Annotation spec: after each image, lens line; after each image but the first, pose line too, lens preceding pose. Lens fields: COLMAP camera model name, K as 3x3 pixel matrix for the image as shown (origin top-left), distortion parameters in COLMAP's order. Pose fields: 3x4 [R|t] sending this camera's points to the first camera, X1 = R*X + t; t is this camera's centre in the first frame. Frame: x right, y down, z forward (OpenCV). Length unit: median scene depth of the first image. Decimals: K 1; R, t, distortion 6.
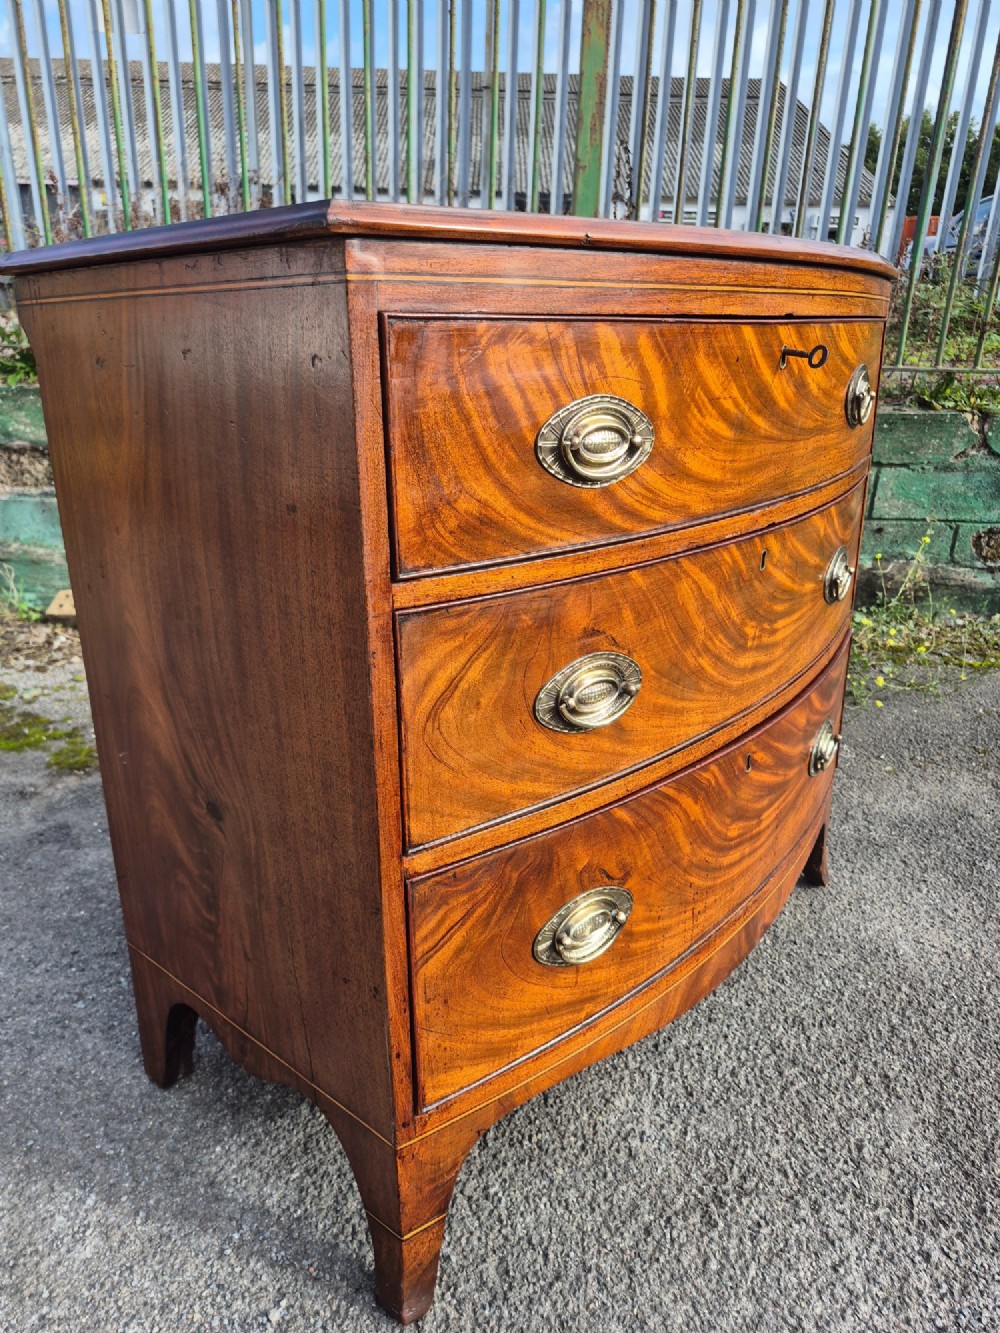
lens RADIAL K [[951.6, 0, 493.9], [0, 951.6, 641.7], [0, 0, 1]] dist [0.010762, -0.006335]
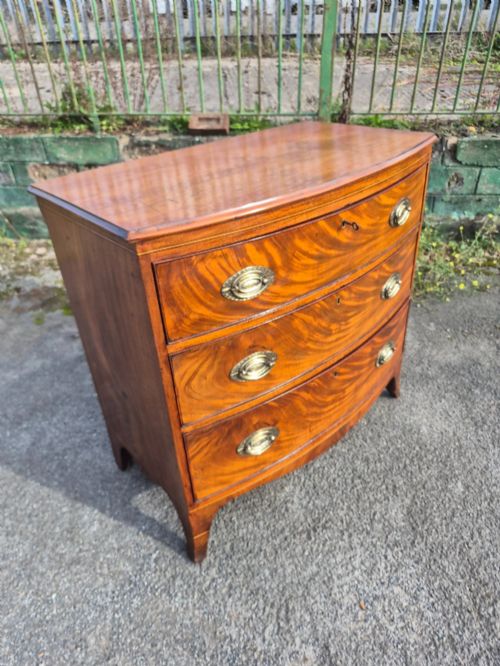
lens RADIAL K [[479.8, 0, 249.7], [0, 479.8, 318.4], [0, 0, 1]] dist [0.041339, -0.049985]
pose [[0.990298, 0.026752, -0.136363, 0.234513], [0.005893, 0.972326, 0.233552, -0.338582], [0.138837, -0.232090, 0.962735, -0.220891]]
